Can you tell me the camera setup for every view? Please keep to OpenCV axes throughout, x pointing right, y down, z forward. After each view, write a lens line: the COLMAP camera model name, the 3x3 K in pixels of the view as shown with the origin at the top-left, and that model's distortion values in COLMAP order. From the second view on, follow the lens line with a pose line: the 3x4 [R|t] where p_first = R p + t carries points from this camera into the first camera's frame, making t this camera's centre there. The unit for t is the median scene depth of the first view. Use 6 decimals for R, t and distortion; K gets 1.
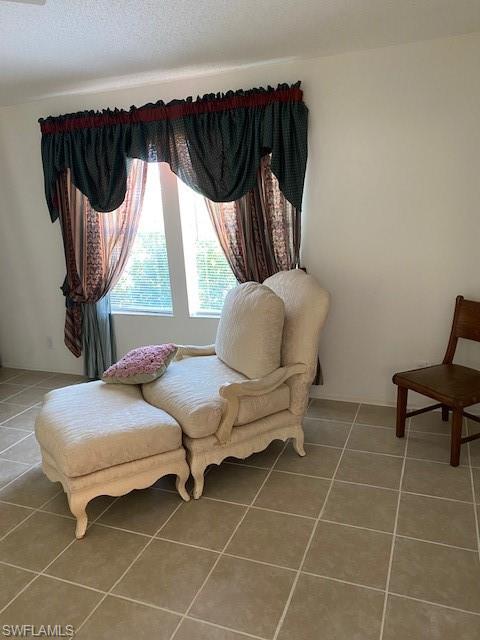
lens RADIAL K [[487.7, 0, 239.5], [0, 487.7, 317.9], [0, 0, 1]] dist [0.032160, -0.057849]
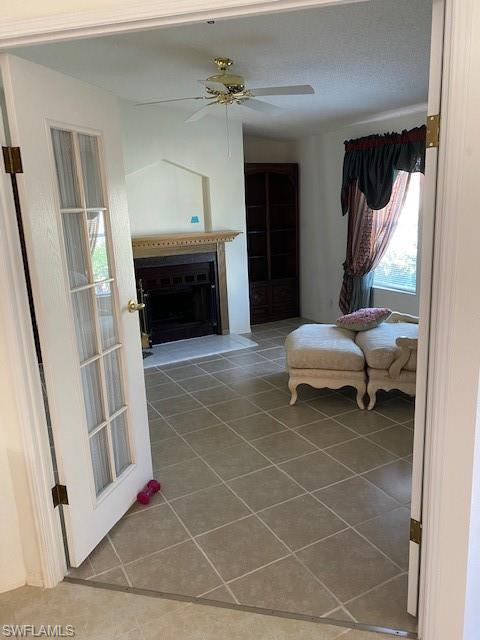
lens RADIAL K [[487.7, 0, 245.0], [0, 487.7, 320.0], [0, 0, 1]] dist [0.032160, -0.057849]
pose [[0.770558, 0.172289, -0.613642, 0.343179], [-0.159326, 0.984275, 0.076282, 0.037982], [0.617135, 0.038990, 0.785891, -0.275346]]
